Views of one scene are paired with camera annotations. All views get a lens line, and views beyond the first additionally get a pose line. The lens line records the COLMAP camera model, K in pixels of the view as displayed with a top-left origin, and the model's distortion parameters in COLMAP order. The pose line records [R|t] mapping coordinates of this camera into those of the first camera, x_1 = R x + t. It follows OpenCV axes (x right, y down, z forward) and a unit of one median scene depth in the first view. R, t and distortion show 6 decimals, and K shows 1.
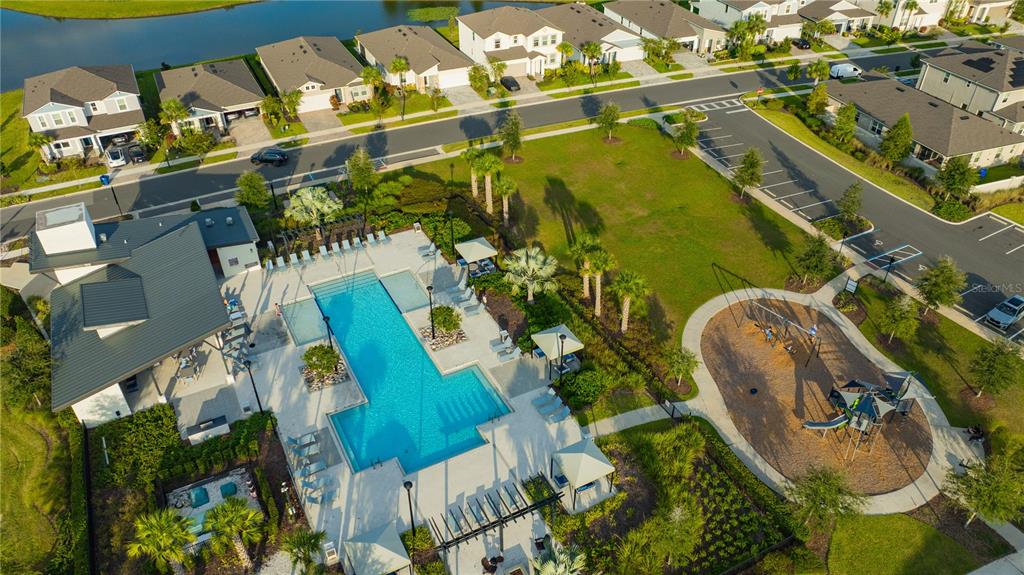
lens RADIAL K [[712.5, 0, 512.0], [0, 712.5, 287.5], [0, 0, 1]] dist [-0.020934, -0.000363]
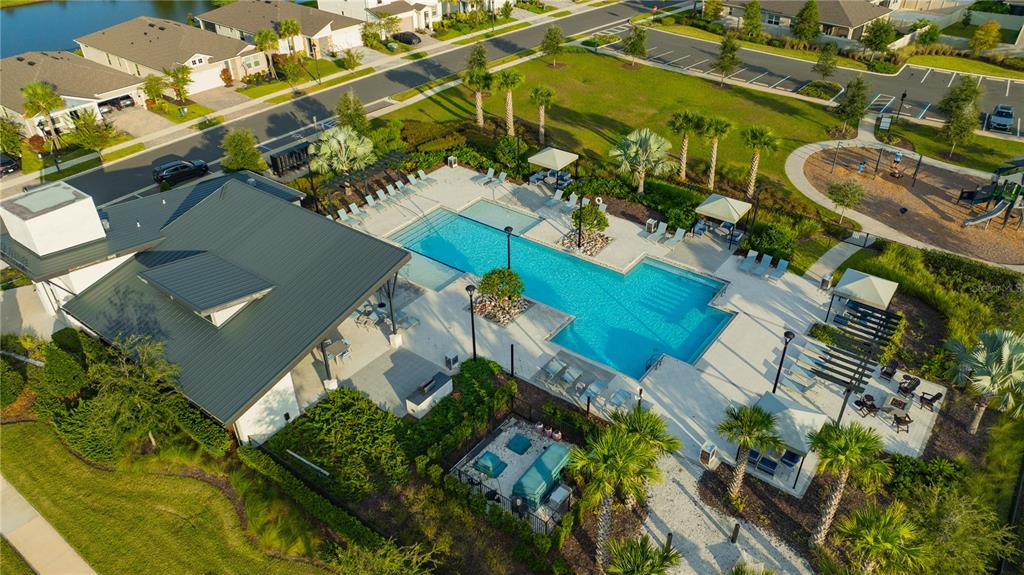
lens RADIAL K [[717.8, 0, 512.0], [0, 717.8, 287.5], [0, 0, 1]] dist [-0.042135, 0.042776]
pose [[0.906561, -0.241762, 0.345975, -0.321245], [0.255383, 0.966819, 0.006416, 0.060297], [-0.336046, 0.082540, 0.938222, 0.141706]]
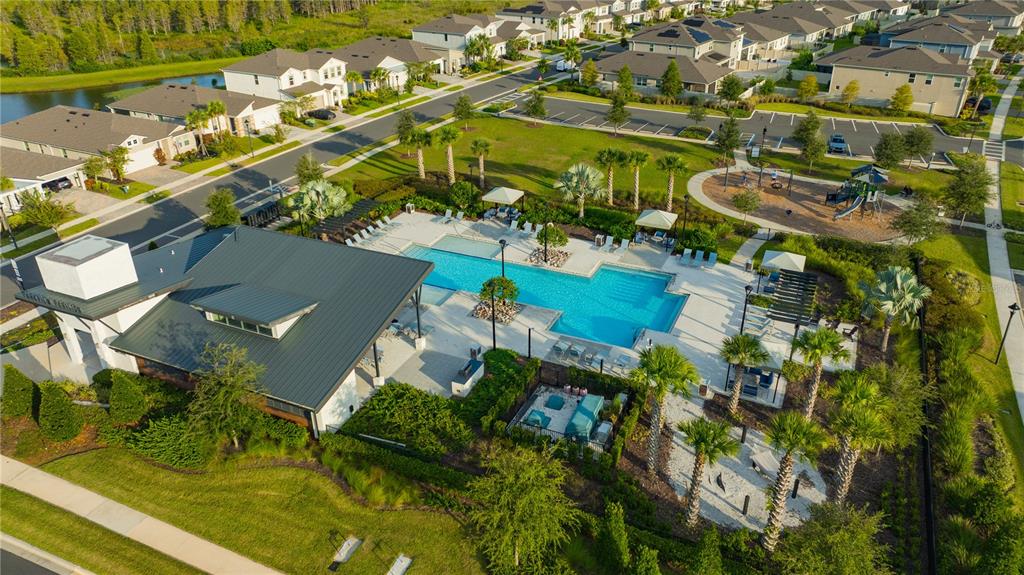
lens RADIAL K [[717.8, 0, 512.0], [0, 717.8, 287.5], [0, 0, 1]] dist [-0.042135, 0.042776]
pose [[0.794993, -0.286666, 0.534610, -0.454367], [0.364635, 0.930135, -0.043479, 0.085871], [-0.484796, 0.229503, 0.843980, 0.113505]]
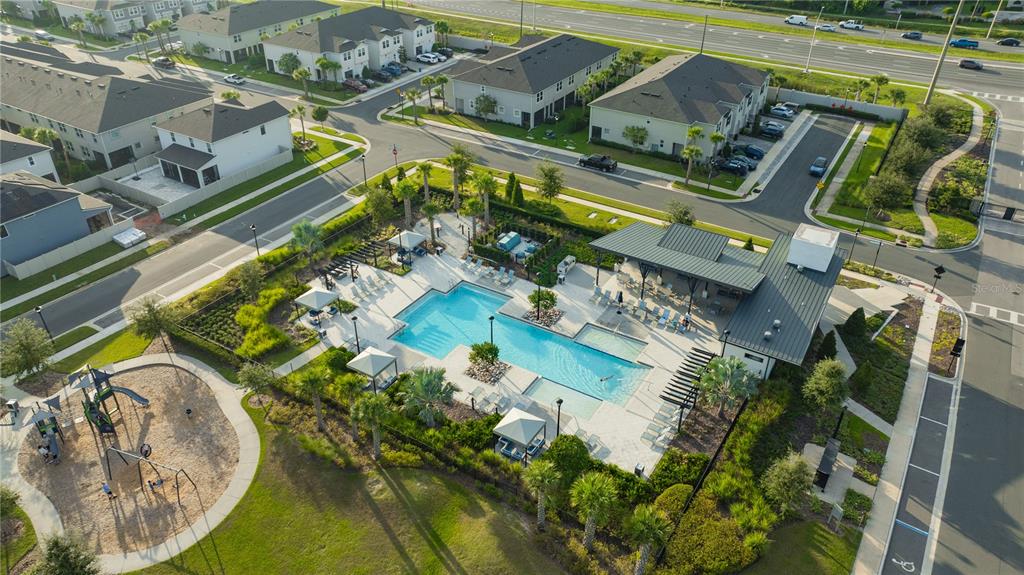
lens RADIAL K [[717.8, 0, 512.0], [0, 717.8, 287.5], [0, 0, 1]] dist [-0.042135, 0.042776]
pose [[-0.862592, 0.271236, -0.427044, 0.193021], [-0.298521, 0.408605, 0.862512, -0.602506], [0.408437, 0.871478, -0.271489, 0.783736]]
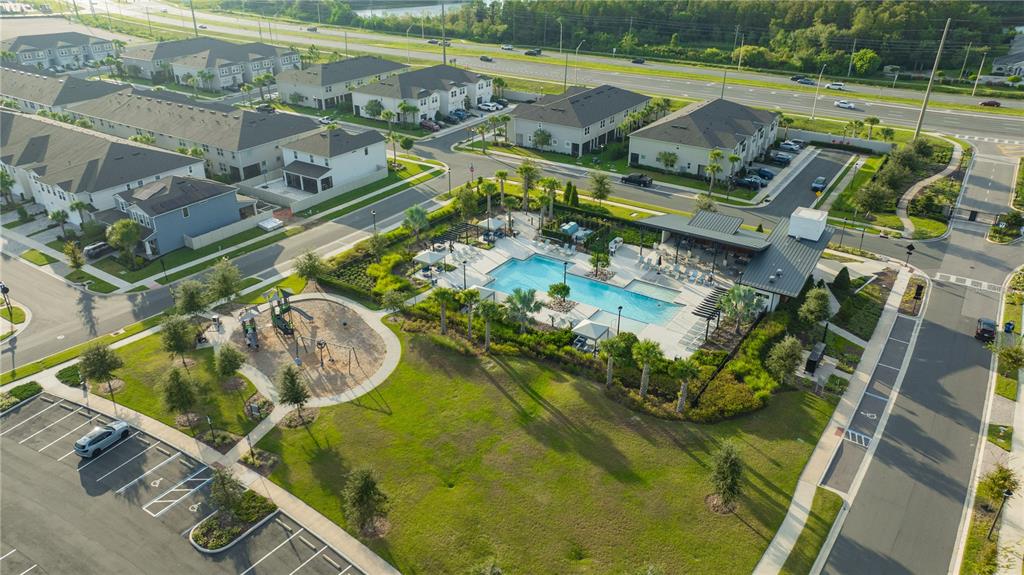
lens RADIAL K [[712.5, 0, 512.0], [0, 712.5, 287.5], [0, 0, 1]] dist [-0.020934, -0.000363]
pose [[-0.880005, 0.216205, -0.422903, 0.380878], [-0.277959, 0.487566, 0.827658, -0.720896], [0.385137, 0.845893, -0.368964, 0.953257]]
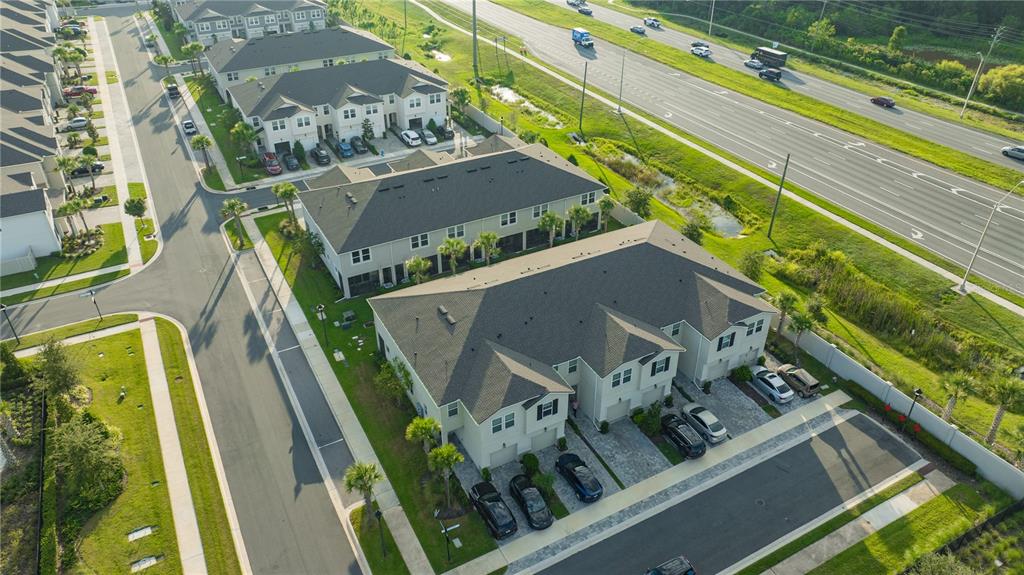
lens RADIAL K [[717.8, 0, 512.0], [0, 717.8, 287.5], [0, 0, 1]] dist [-0.042135, 0.042776]
pose [[-0.999904, 0.008627, -0.010861, -0.646695], [-0.006999, 0.362175, 0.932084, -0.412358], [0.011975, 0.932070, -0.362079, 0.496760]]
